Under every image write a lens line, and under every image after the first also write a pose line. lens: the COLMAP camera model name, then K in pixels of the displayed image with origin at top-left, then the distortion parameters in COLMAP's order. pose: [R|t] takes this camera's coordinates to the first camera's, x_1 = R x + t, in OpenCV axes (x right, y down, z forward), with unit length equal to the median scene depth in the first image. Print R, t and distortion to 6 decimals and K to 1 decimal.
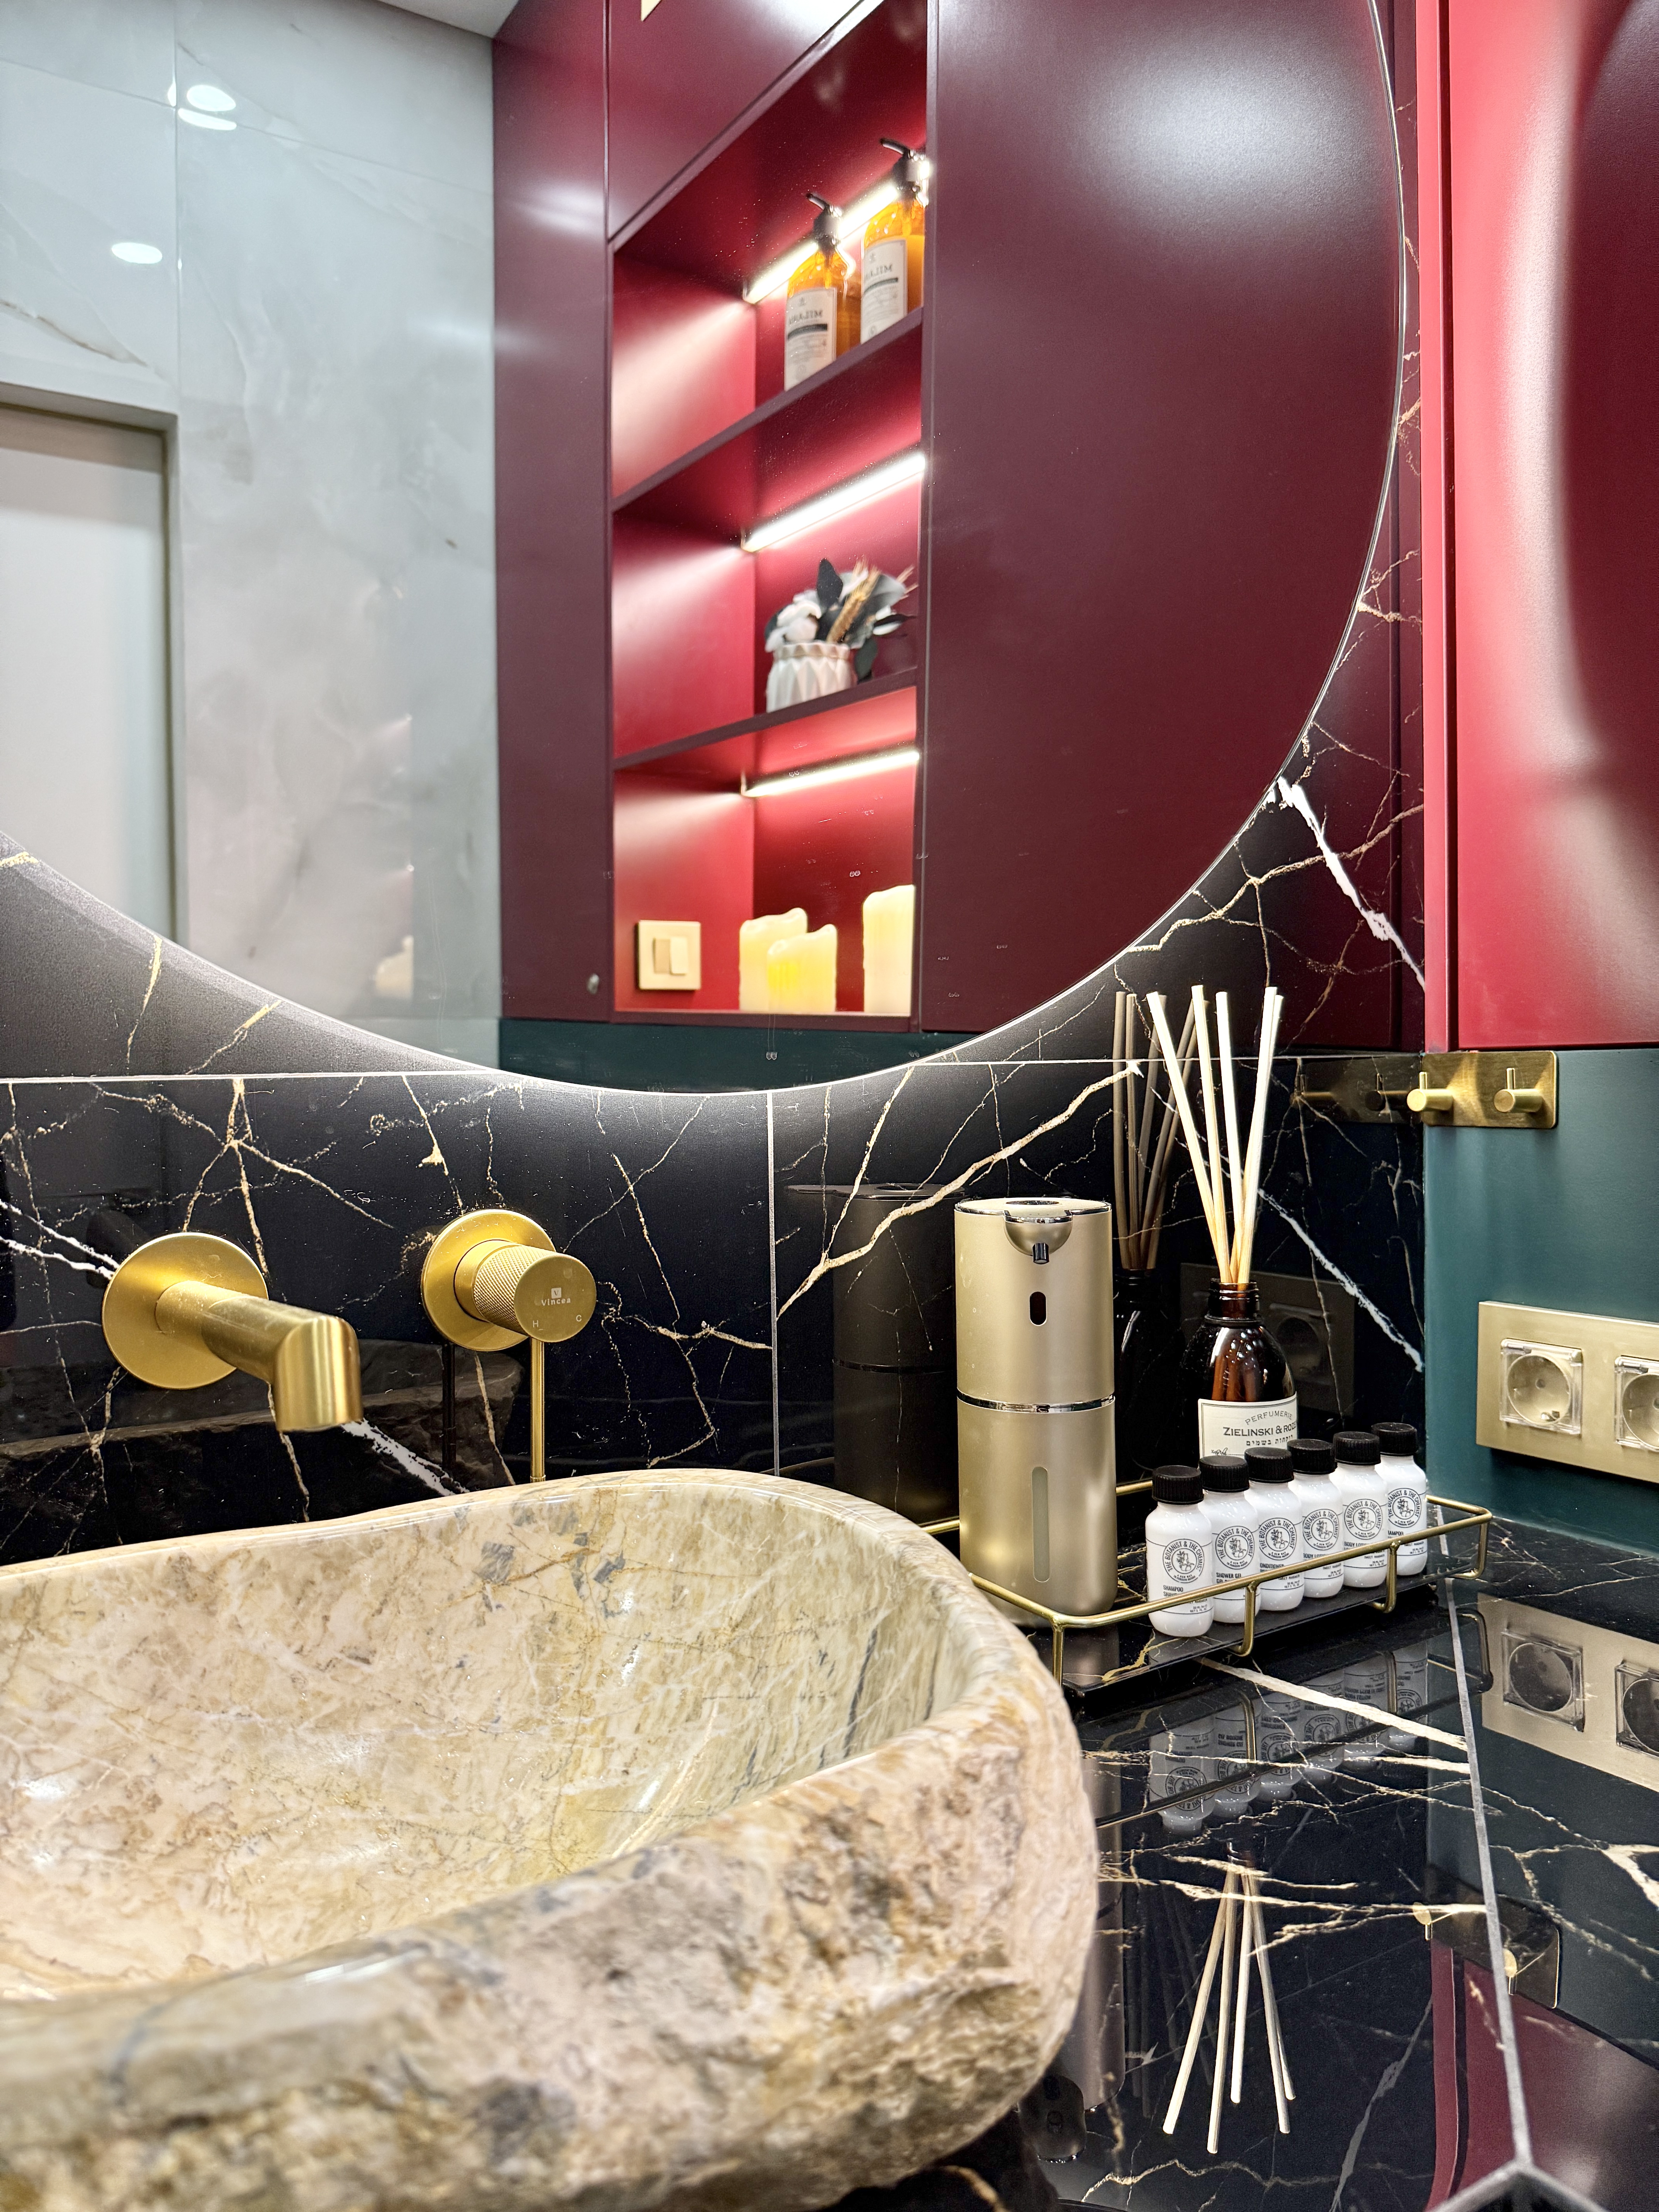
lens RADIAL K [[1575.3, 0, 811.3], [0, 1575.3, 1098.1], [0, 0, 1]] dist [0.010540, -0.041279]
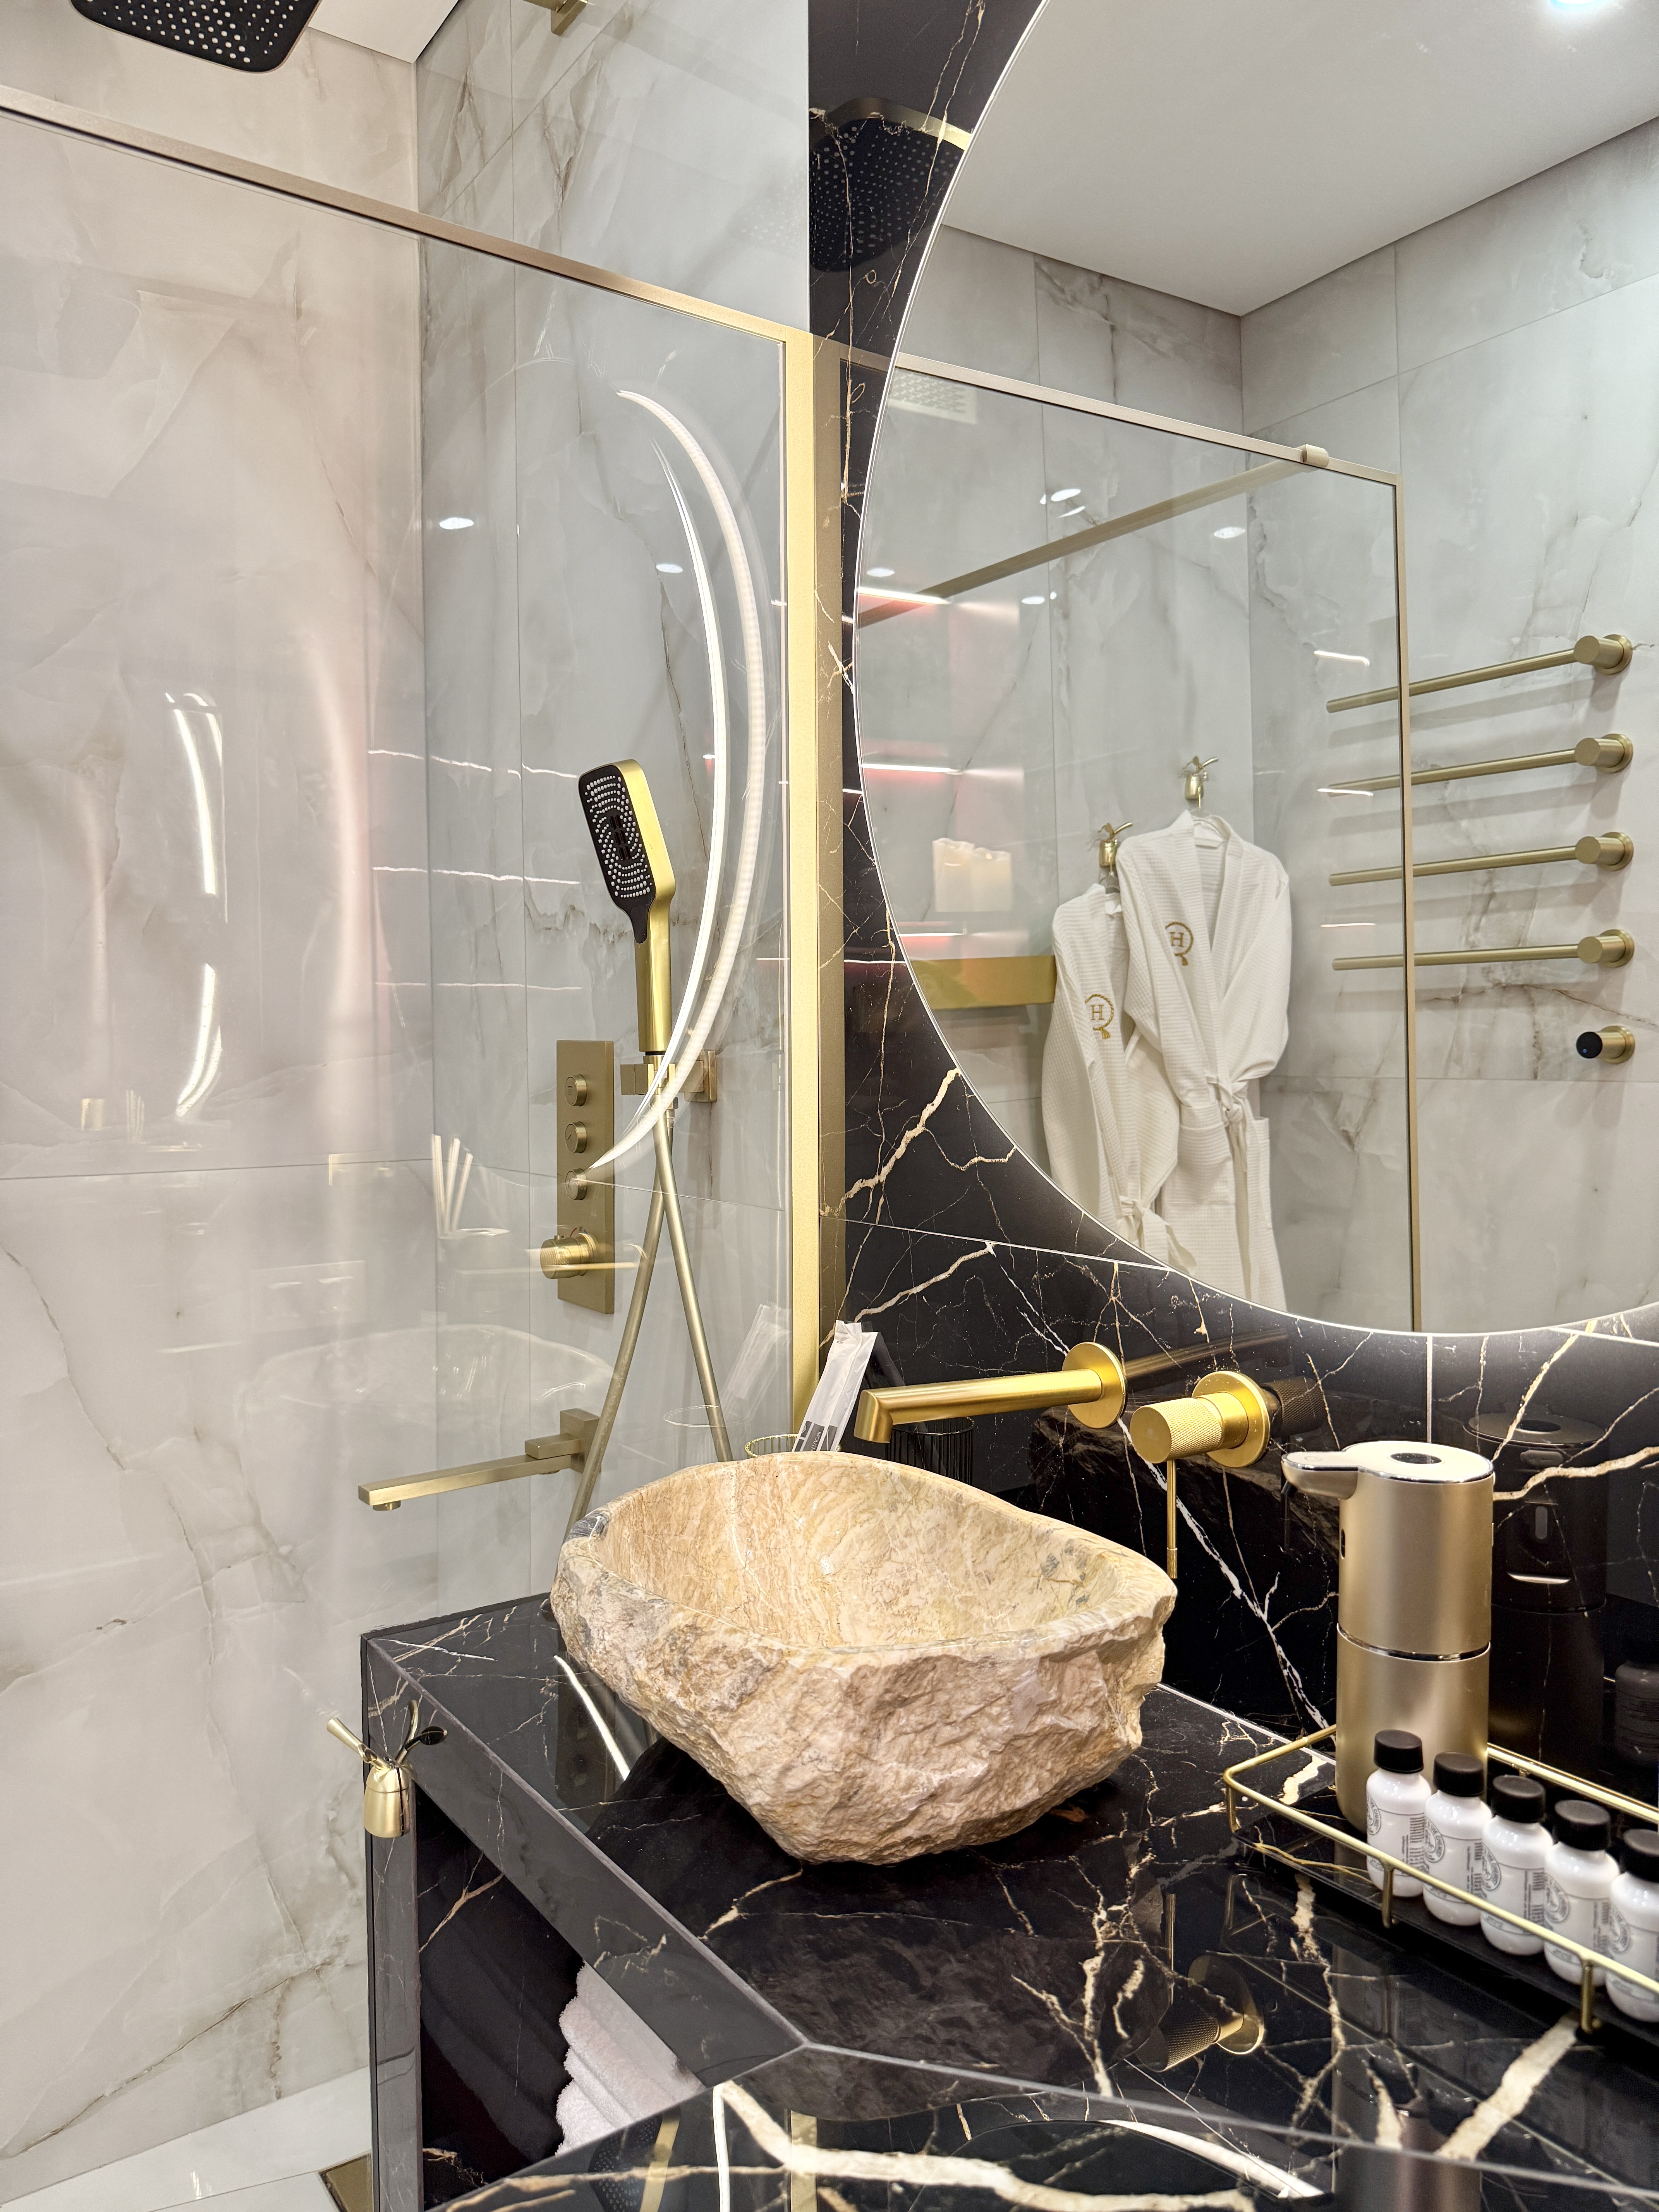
lens RADIAL K [[1575.3, 0, 824.9], [0, 1575.3, 1104.0], [0, 0, 1]] dist [0.010540, -0.041279]
pose [[0.051517, 0.061747, -0.996761, 0.886332], [-0.013284, 0.998041, 0.061140, -0.190745], [0.998584, 0.010091, 0.052236, 0.383044]]
